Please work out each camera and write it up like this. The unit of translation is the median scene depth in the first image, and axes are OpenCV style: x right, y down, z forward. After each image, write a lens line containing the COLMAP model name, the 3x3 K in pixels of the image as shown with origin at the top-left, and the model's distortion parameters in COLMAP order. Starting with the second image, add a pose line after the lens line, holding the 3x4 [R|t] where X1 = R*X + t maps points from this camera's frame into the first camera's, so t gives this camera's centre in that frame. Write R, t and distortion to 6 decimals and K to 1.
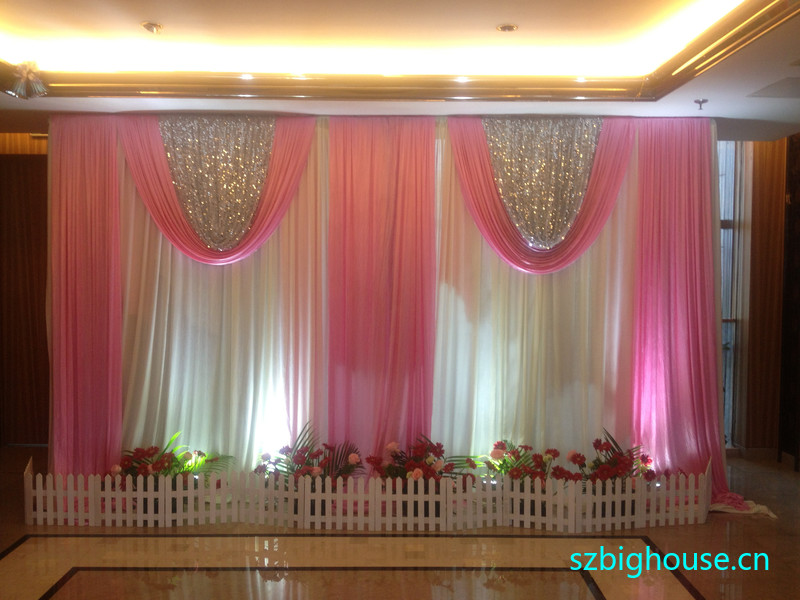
lens RADIAL K [[739.2, 0, 399.6], [0, 739.2, 299.5], [0, 0, 1]] dist [0.046103, 0.000000]
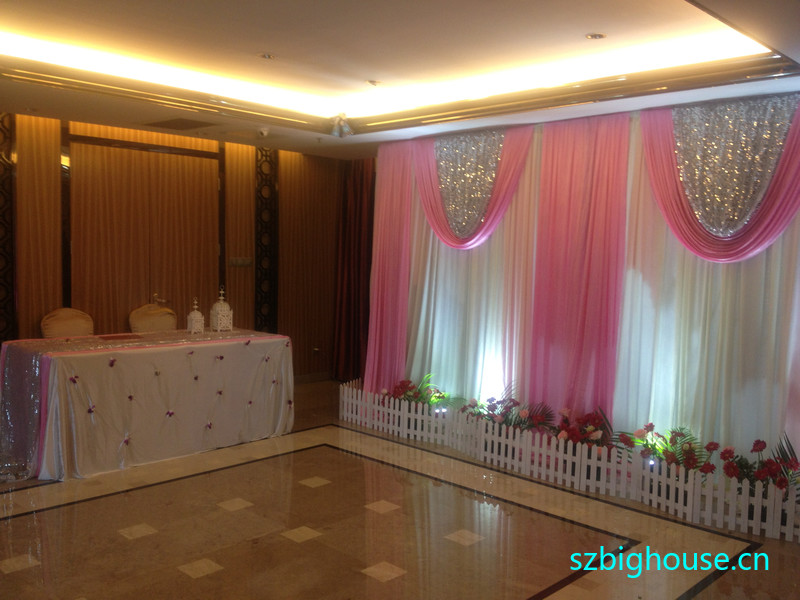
lens RADIAL K [[739.2, 0, 394.4], [0, 739.2, 299.6], [0, 0, 1]] dist [0.046103, 0.000000]
pose [[0.714811, 0.061773, -0.696584, 0.571133], [-0.053615, 0.998000, 0.033485, 0.003716], [0.697260, 0.013411, 0.716693, 0.001469]]
